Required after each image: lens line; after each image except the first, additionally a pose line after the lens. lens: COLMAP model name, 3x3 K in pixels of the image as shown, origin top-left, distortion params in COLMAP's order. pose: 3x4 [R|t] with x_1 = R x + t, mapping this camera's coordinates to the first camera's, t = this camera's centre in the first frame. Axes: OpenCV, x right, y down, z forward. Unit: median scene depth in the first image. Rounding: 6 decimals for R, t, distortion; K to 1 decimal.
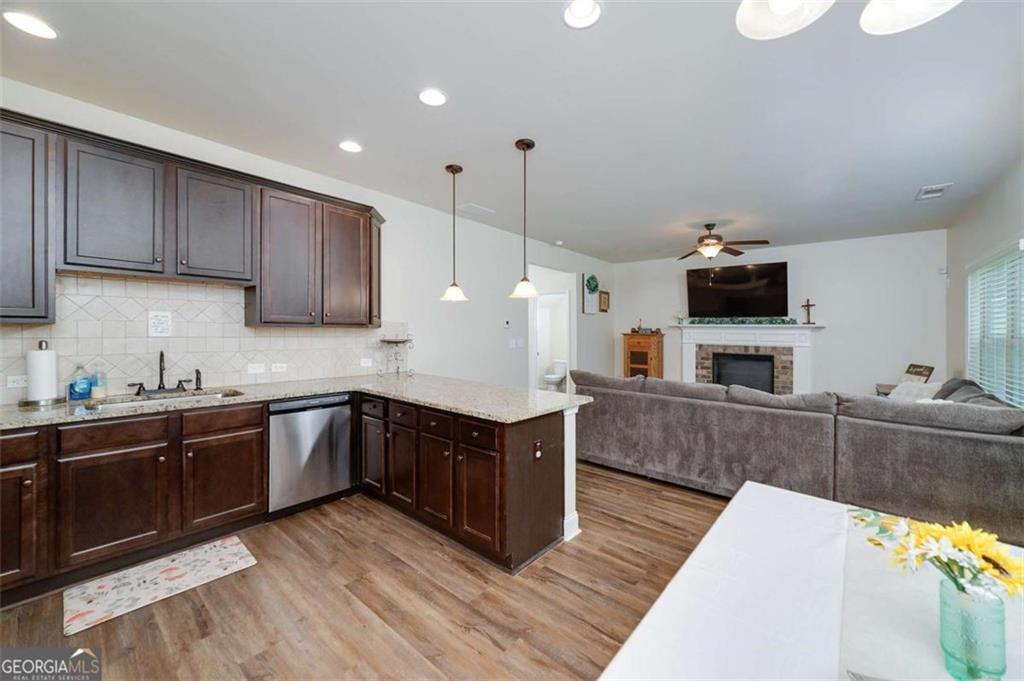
lens RADIAL K [[380.8, 0, 504.5], [0, 380.8, 343.4], [0, 0, 1]] dist [0.009590, 0.000245]
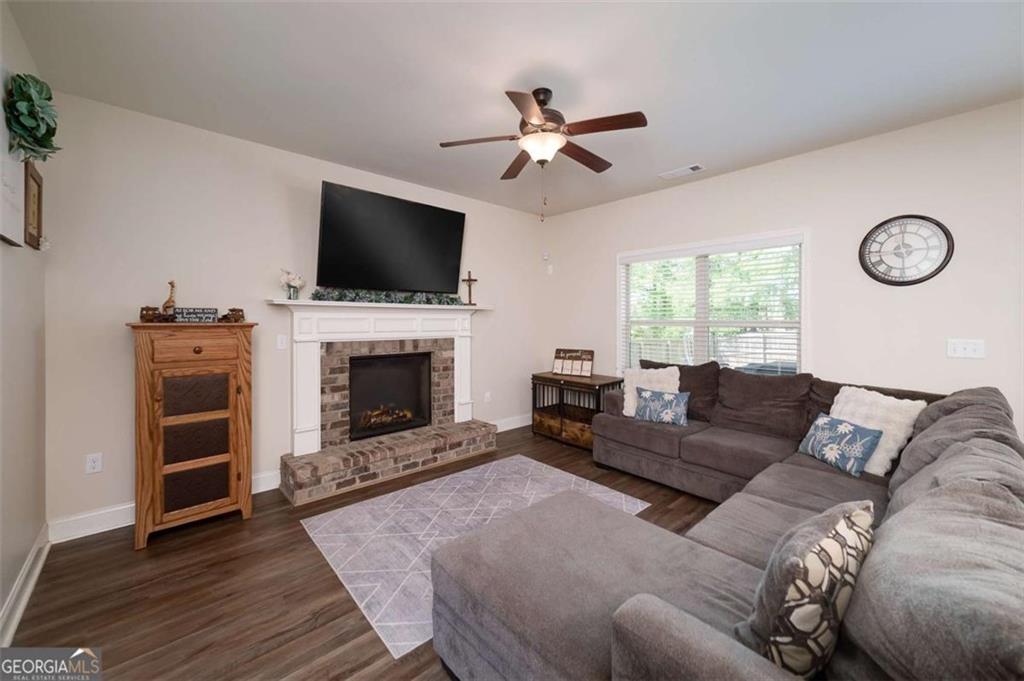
lens RADIAL K [[409.4, 0, 520.4], [0, 409.4, 315.0], [0, 0, 1]] dist [-0.006018, -0.000616]
pose [[0.105498, -0.001682, 0.994418, 0.020386], [0.033684, 0.999431, -0.001883, -0.025896], [-0.993849, 0.033695, 0.105494, 0.774289]]
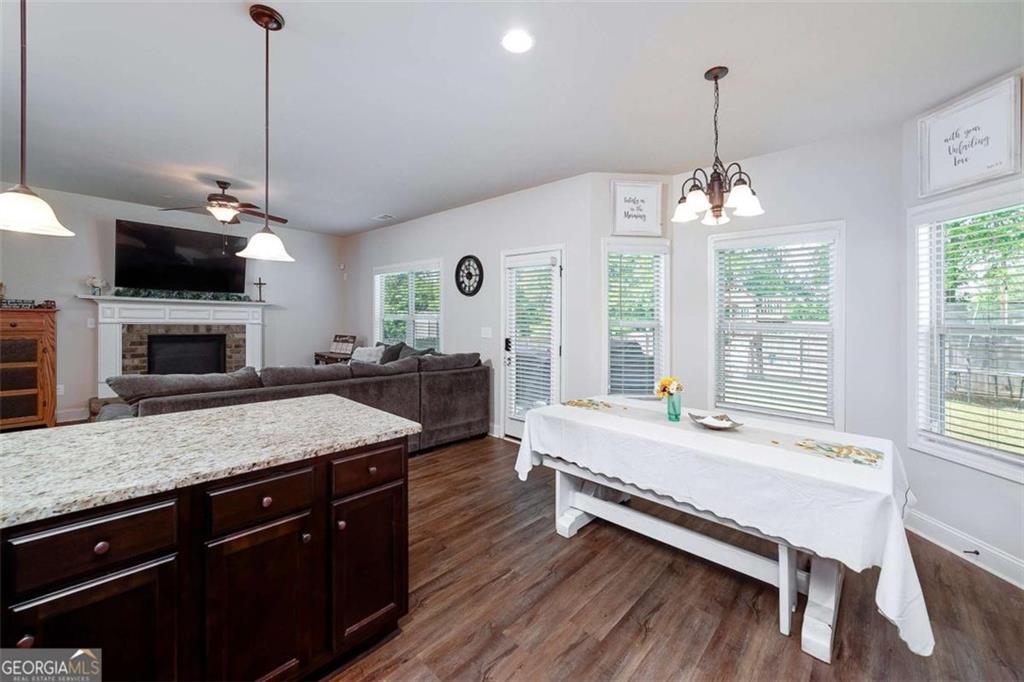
lens RADIAL K [[409.4, 0, 520.7], [0, 409.4, 316.3], [0, 0, 1]] dist [-0.006018, -0.000616]
pose [[0.023068, -0.007997, 0.999702, -0.275727], [0.012332, 0.999894, 0.007714, -0.010865], [-0.999658, 0.012151, 0.023164, 0.257099]]
